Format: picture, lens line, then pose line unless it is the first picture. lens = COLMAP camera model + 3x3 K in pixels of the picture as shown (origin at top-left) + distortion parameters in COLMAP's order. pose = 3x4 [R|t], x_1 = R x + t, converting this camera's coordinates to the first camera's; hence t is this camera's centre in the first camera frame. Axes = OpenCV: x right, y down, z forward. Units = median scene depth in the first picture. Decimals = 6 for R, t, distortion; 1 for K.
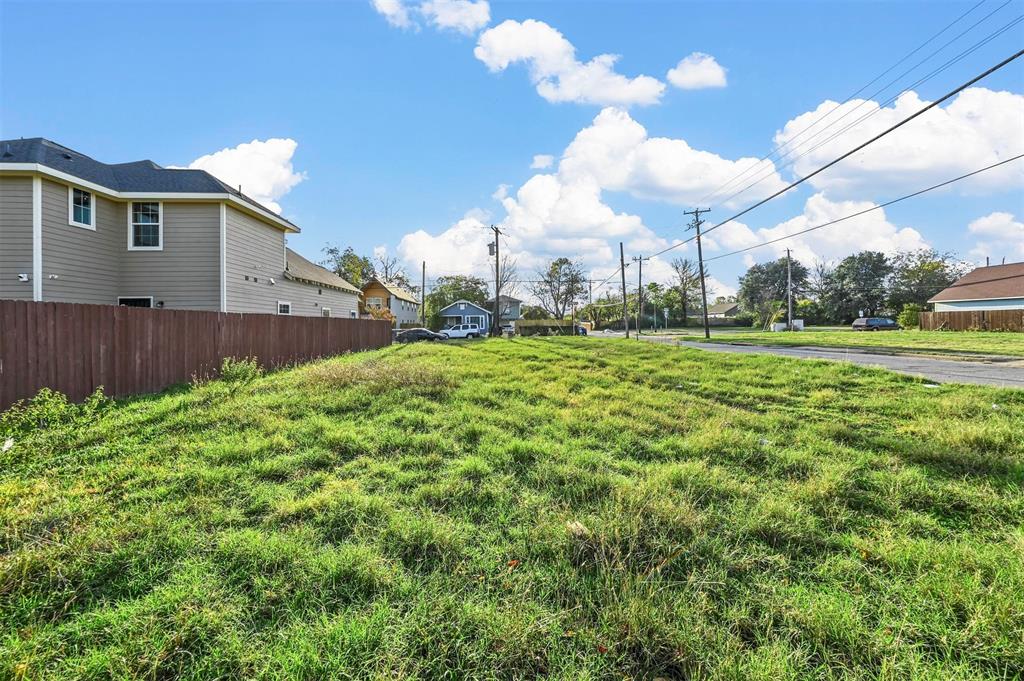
lens RADIAL K [[416.0, 0, 512.0], [0, 416.0, 340.5], [0, 0, 1]] dist [-0.002071, 0.000263]
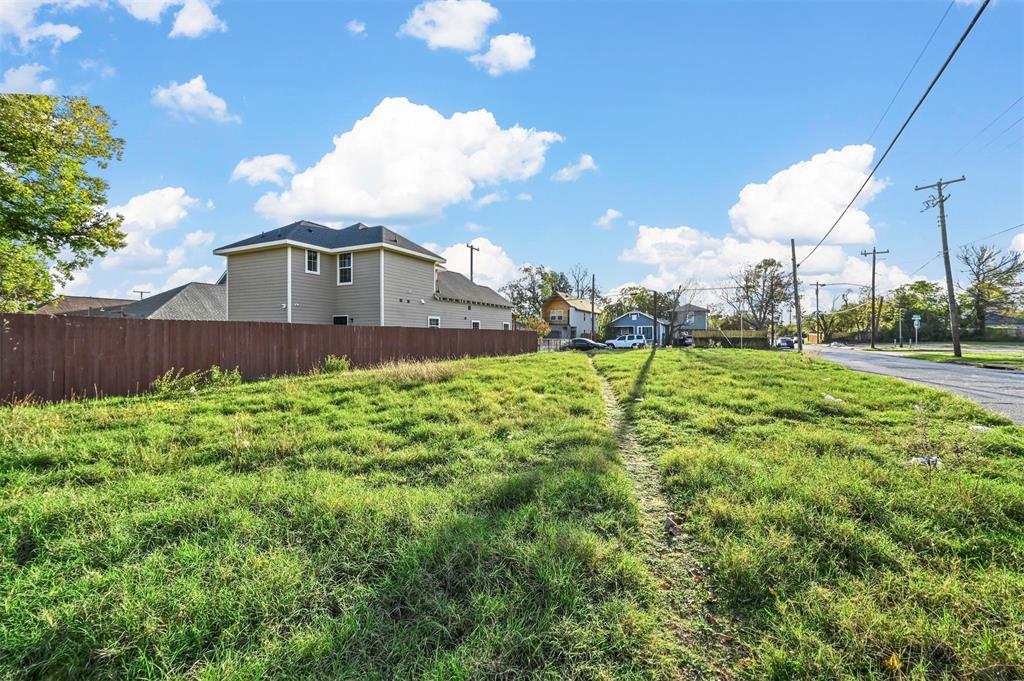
lens RADIAL K [[416.0, 0, 512.0], [0, 416.0, 340.5], [0, 0, 1]] dist [-0.002071, 0.000263]
pose [[0.869862, 0.013837, -0.493101, 0.131541], [-0.025662, 0.999522, -0.017222, -0.000999], [0.492627, 0.027635, 0.869802, -0.005750]]
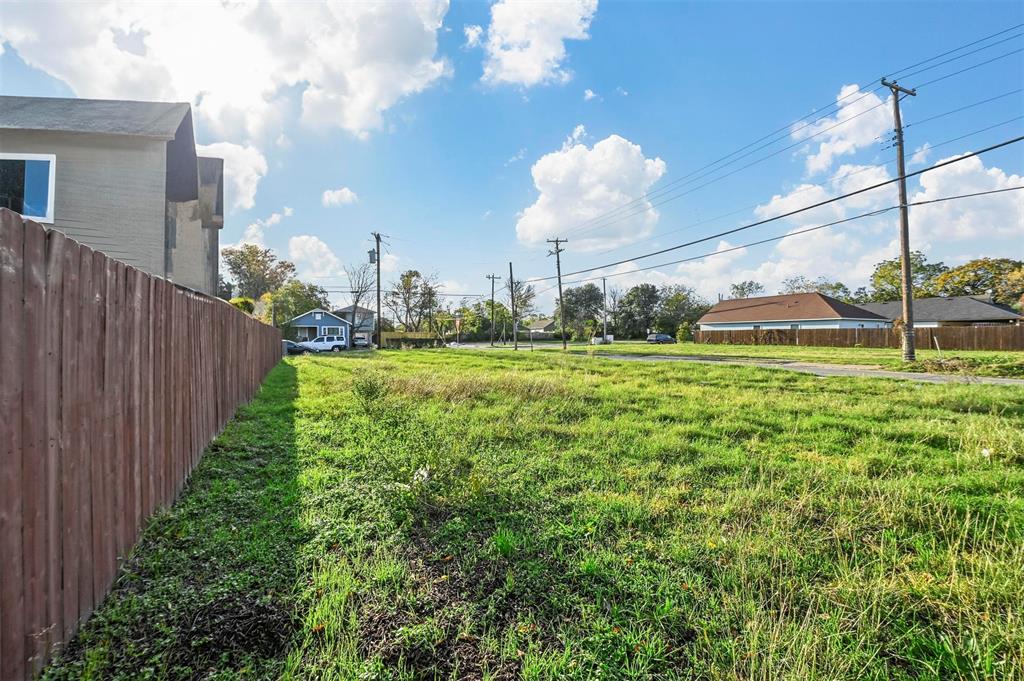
lens RADIAL K [[416.0, 0, 512.0], [0, 416.0, 340.5], [0, 0, 1]] dist [-0.002071, 0.000263]
pose [[0.897838, 0.005469, 0.440292, -0.155755], [0.008553, 0.999518, -0.029856, 0.001283], [-0.440243, 0.030572, 0.897358, 0.017169]]
